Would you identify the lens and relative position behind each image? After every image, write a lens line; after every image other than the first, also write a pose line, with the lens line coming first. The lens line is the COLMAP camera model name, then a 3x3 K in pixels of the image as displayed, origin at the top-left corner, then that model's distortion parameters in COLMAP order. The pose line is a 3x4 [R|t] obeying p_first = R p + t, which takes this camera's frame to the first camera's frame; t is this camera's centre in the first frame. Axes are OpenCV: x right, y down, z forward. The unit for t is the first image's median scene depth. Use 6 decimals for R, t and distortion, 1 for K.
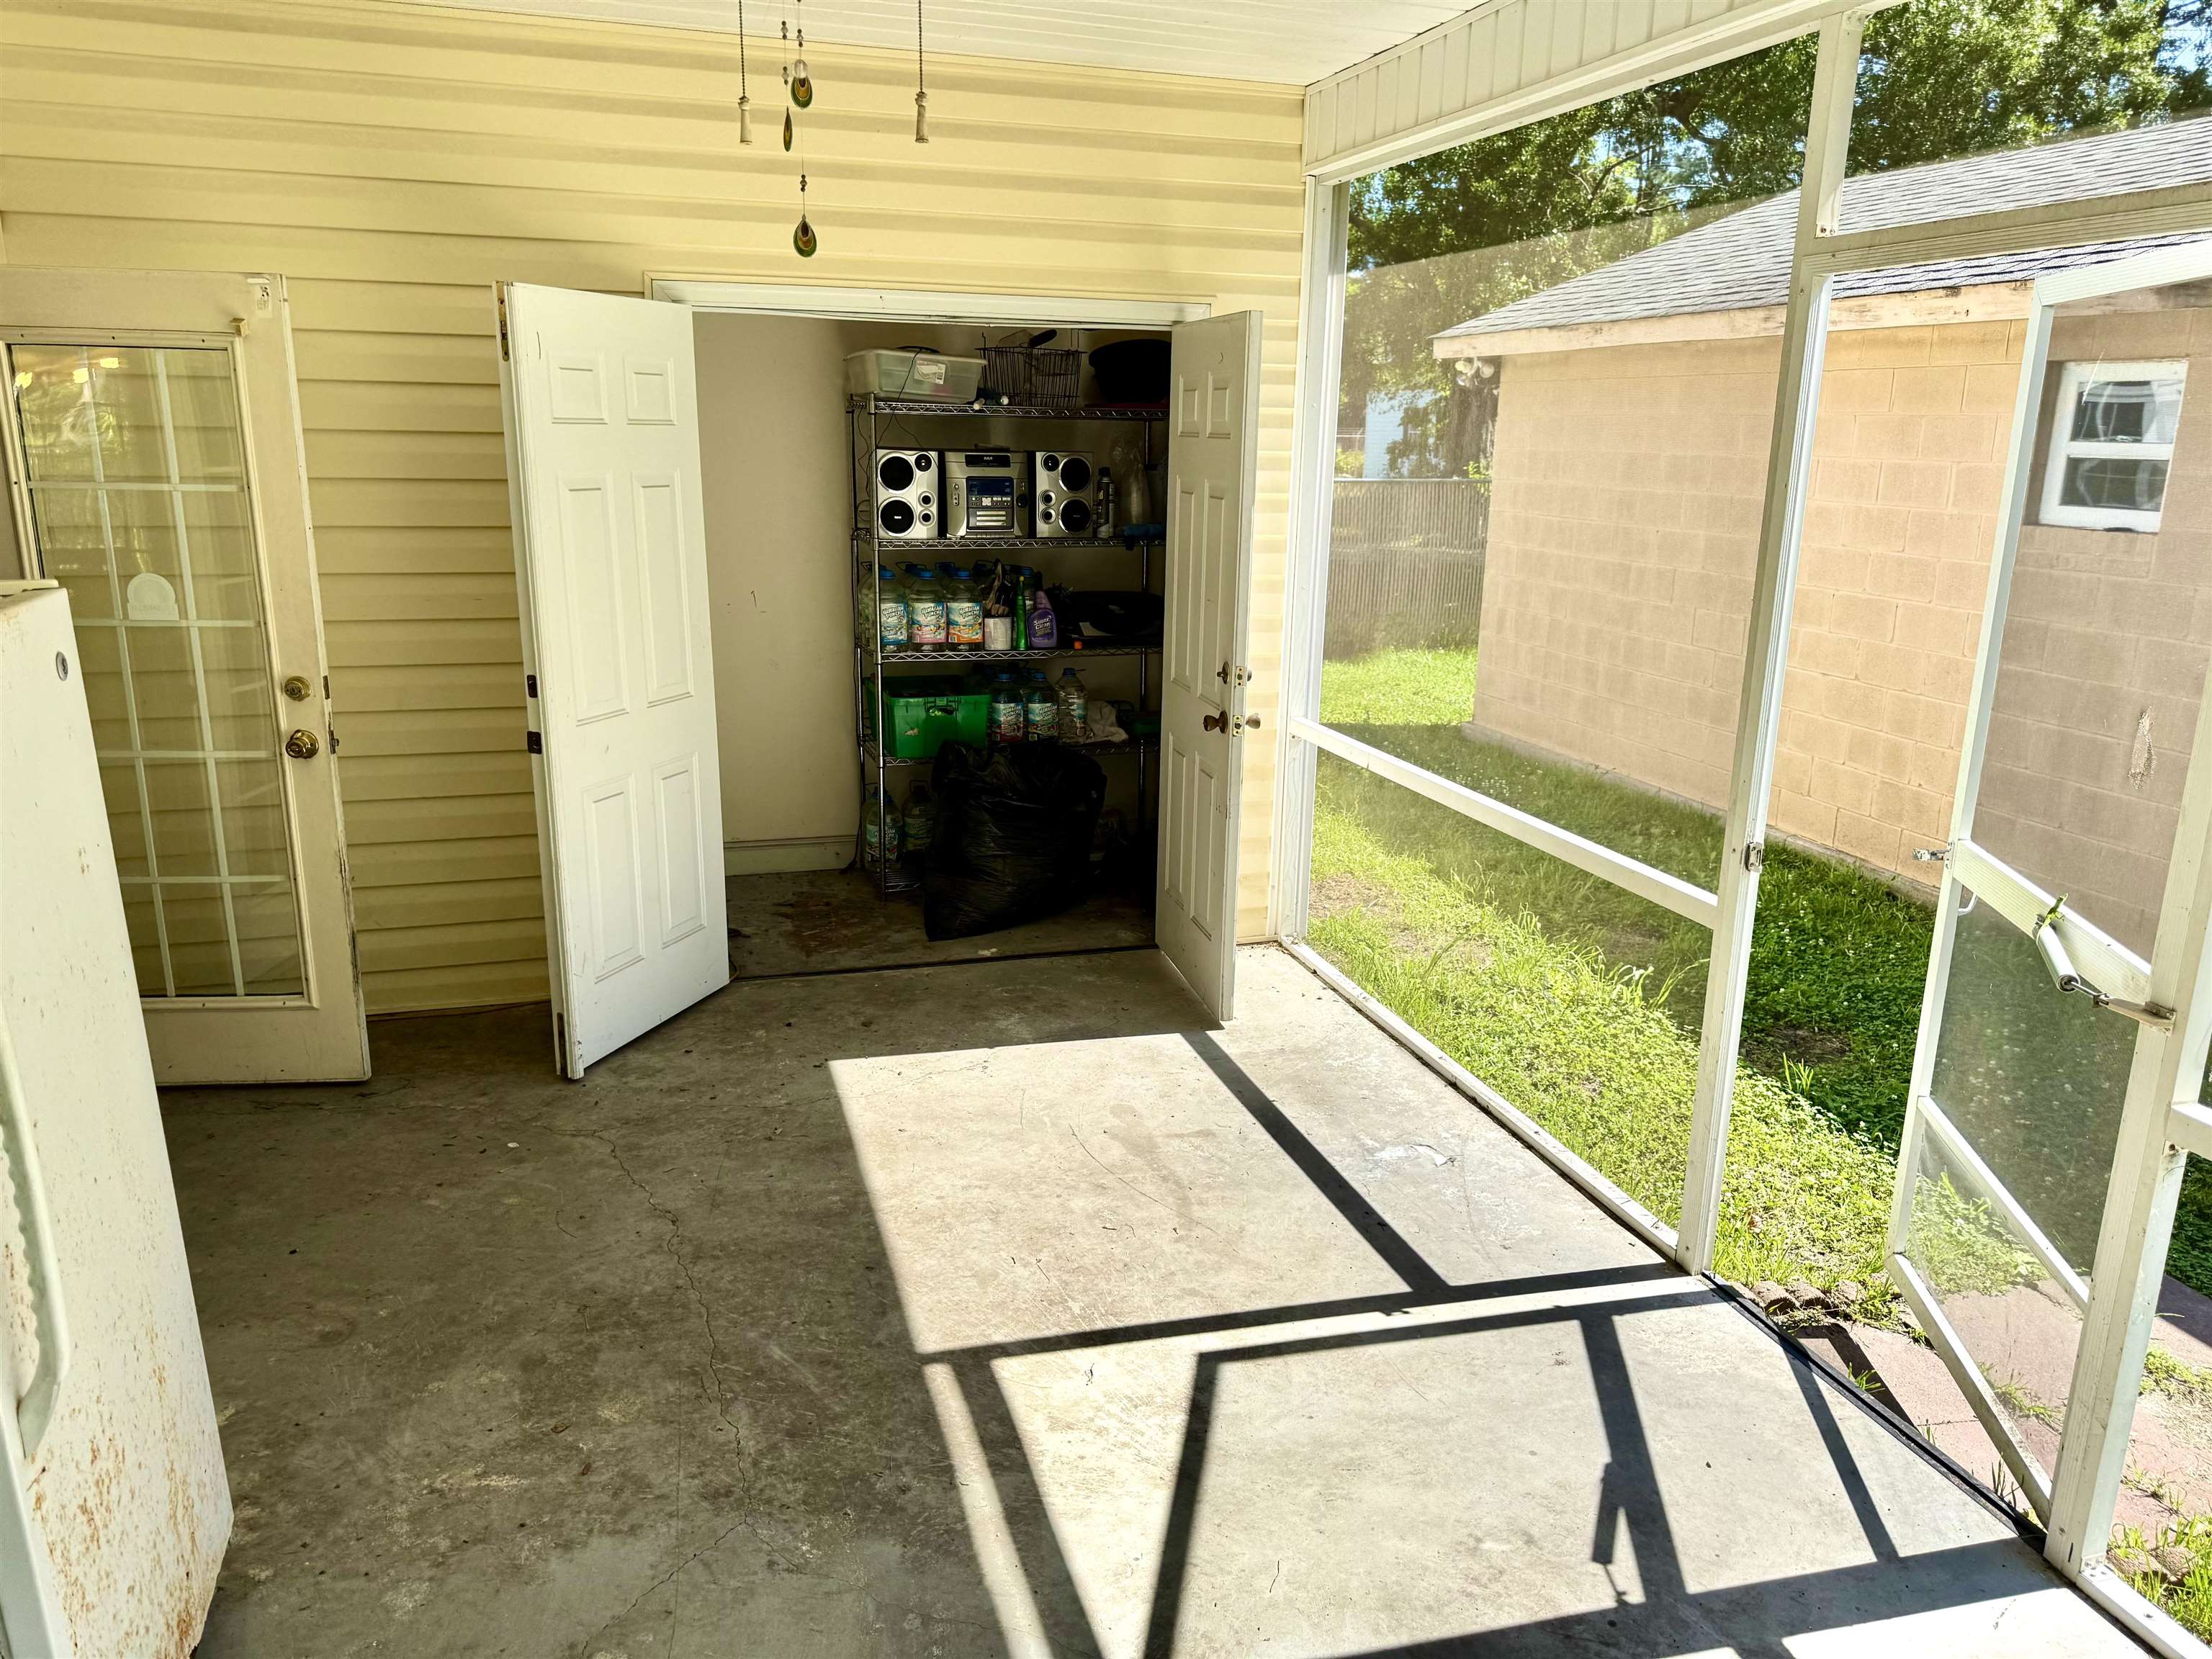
lens RADIAL K [[1566.7, 0, 1093.8], [0, 1566.7, 838.4], [0, 0, 1]] dist [0.001058, -0.002329]
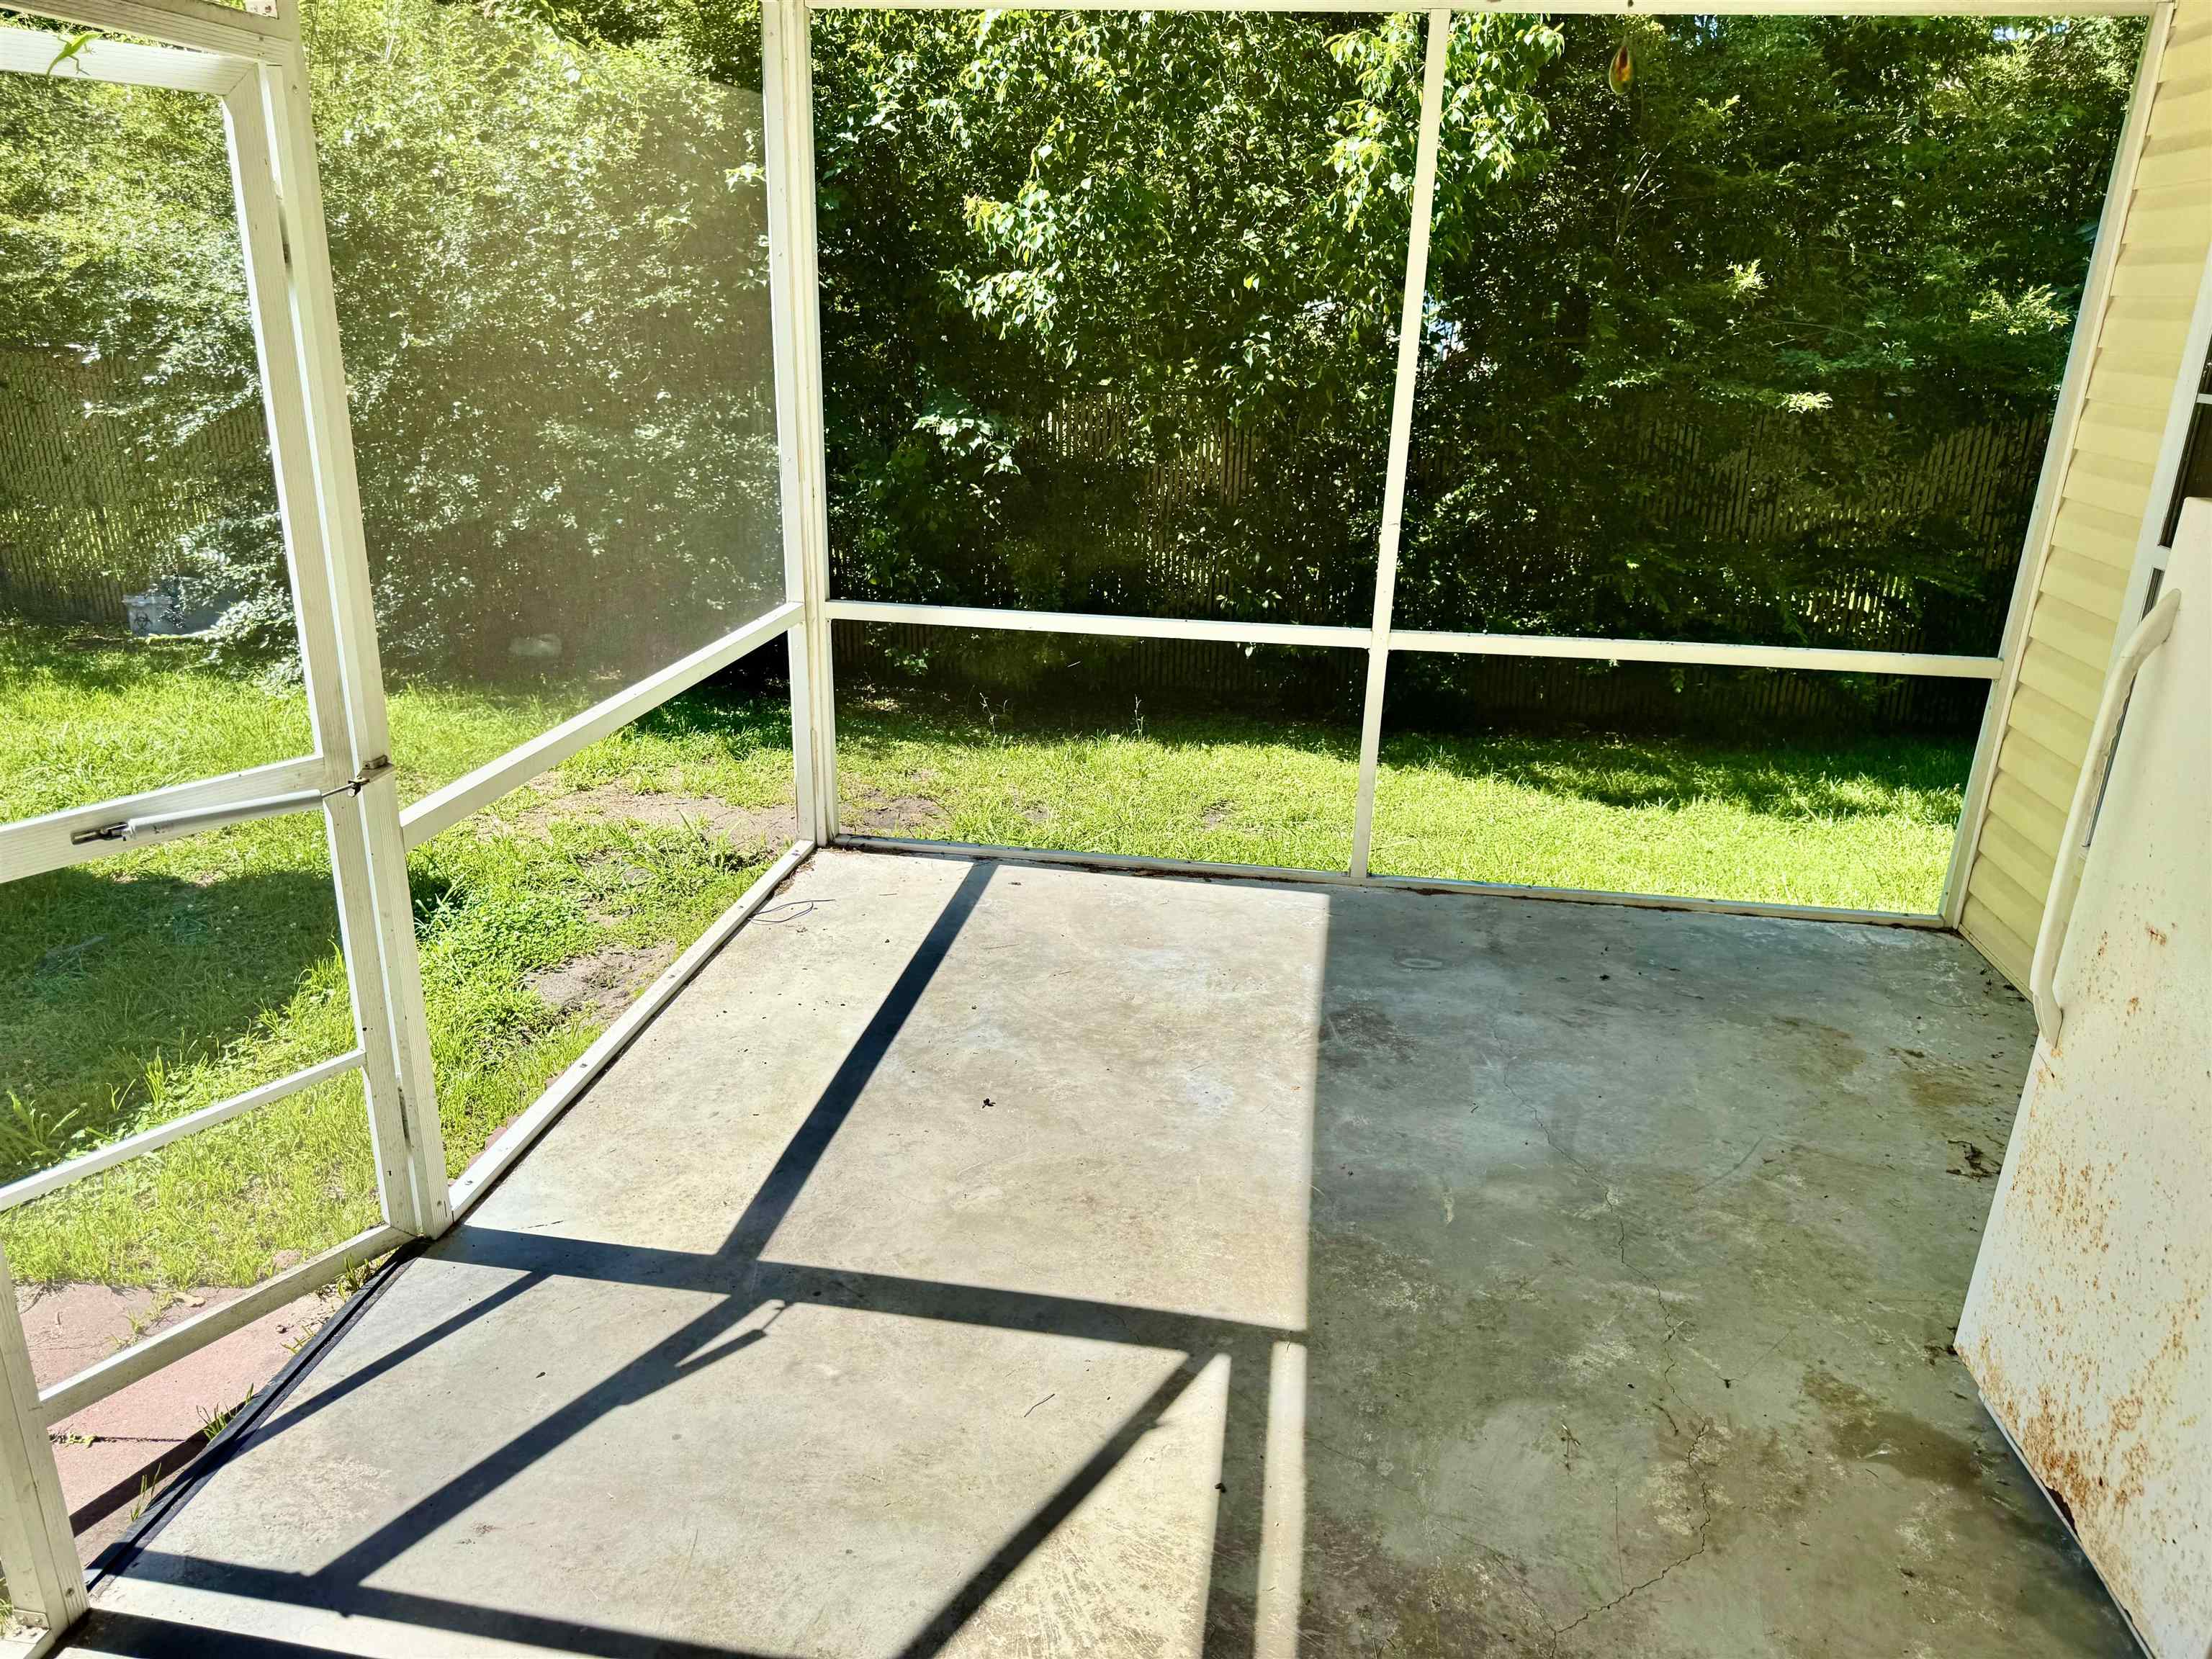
lens RADIAL K [[1566.7, 0, 1093.8], [0, 1566.7, 838.4], [0, 0, 1]] dist [0.001058, -0.002329]
pose [[-0.910158, -0.173444, 0.376204, -0.232564], [0.065815, 0.836057, 0.544681, -0.395657], [-0.409000, 0.520505, -0.749529, 1.471711]]
